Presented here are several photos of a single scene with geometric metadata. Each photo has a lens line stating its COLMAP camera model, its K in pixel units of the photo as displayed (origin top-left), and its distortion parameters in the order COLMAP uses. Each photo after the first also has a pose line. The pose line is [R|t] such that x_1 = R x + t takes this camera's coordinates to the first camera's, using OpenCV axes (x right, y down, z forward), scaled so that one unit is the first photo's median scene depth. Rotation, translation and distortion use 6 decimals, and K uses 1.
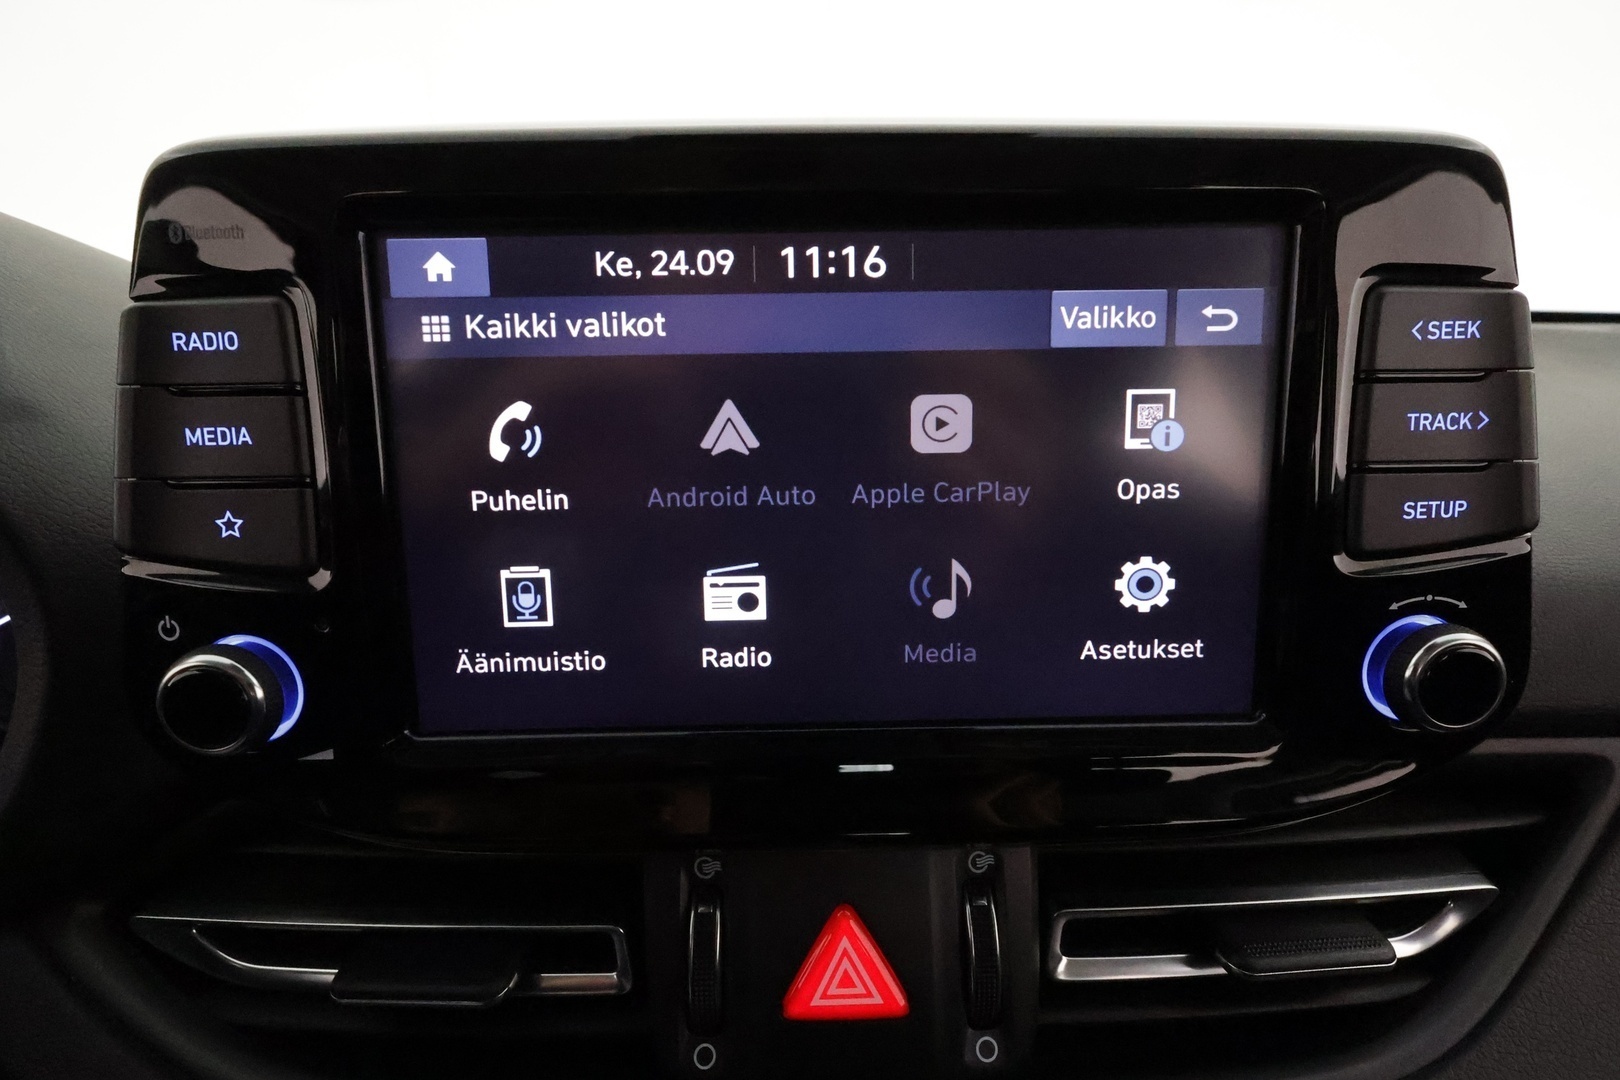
lens RADIAL K [[786.3, 0, 804.5], [0, 786.3, 534.8], [0, 0, 1]] dist [0.006081, -0.000065]
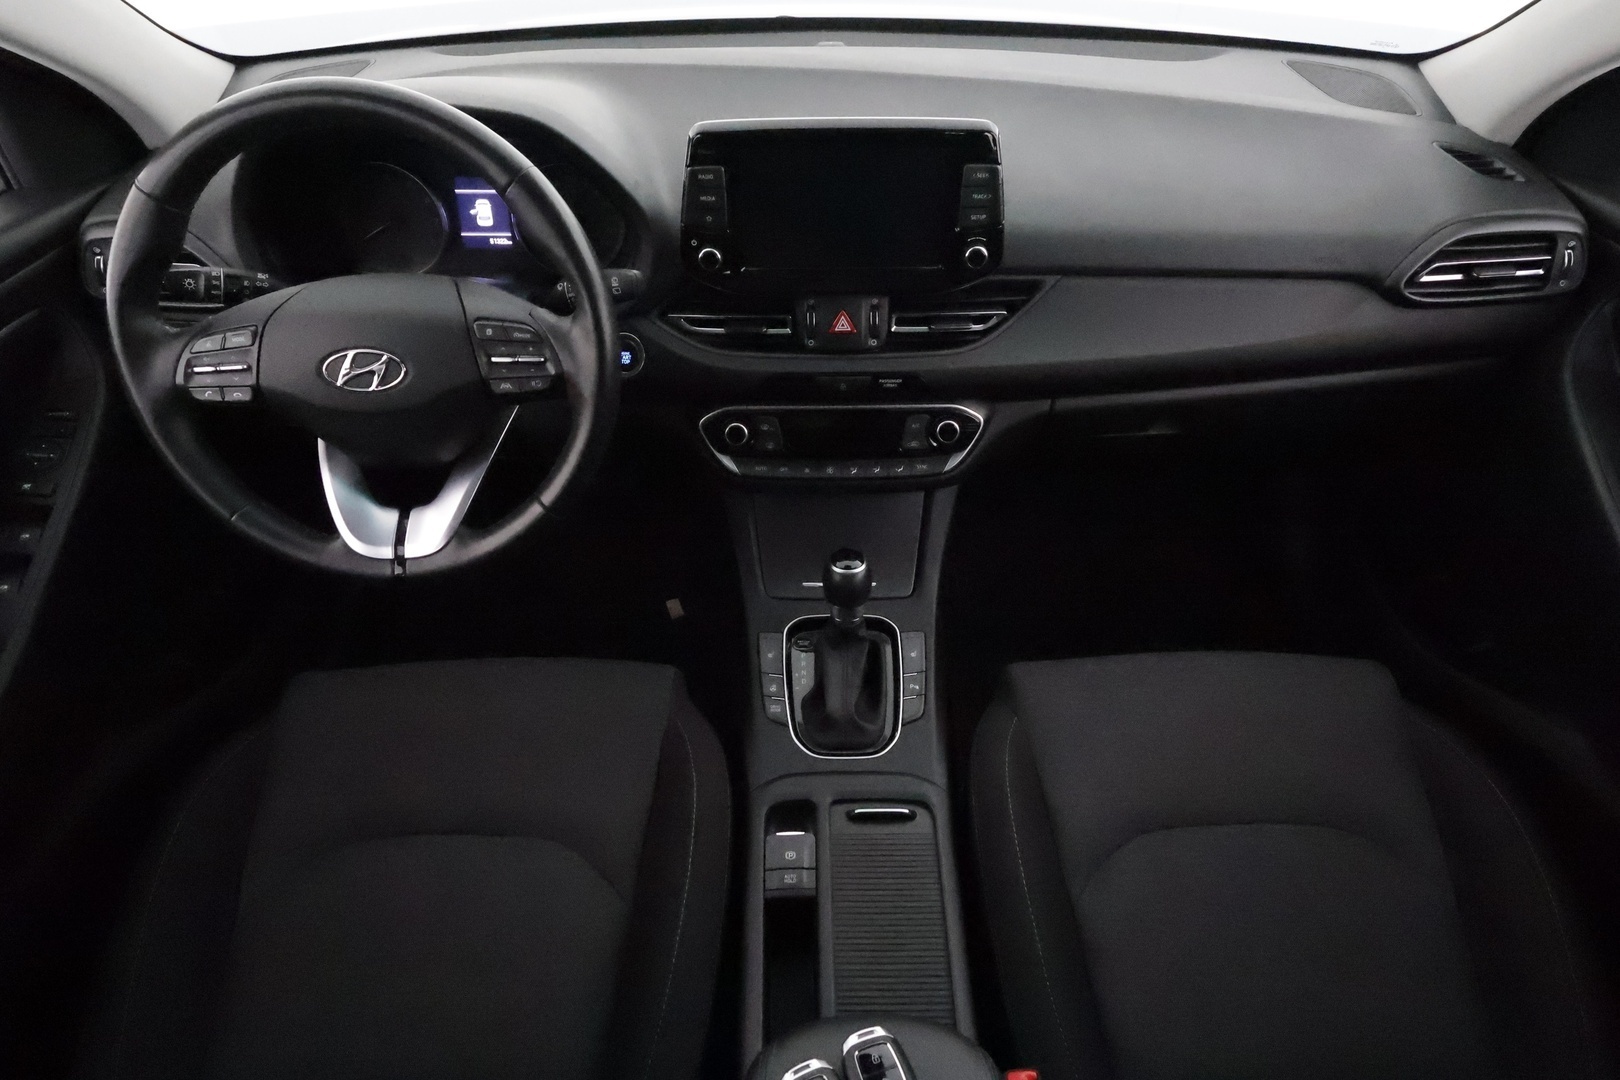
lens RADIAL K [[903.3, 0, 808.6], [0, 903.3, 548.8], [0, 0, 1]] dist [0.007569, 0.002864]
pose [[0.999876, 0.013852, -0.007448, -0.088438], [-0.009111, 0.896193, 0.443571, -0.601363], [0.012819, -0.443449, 0.896208, -4.342949]]
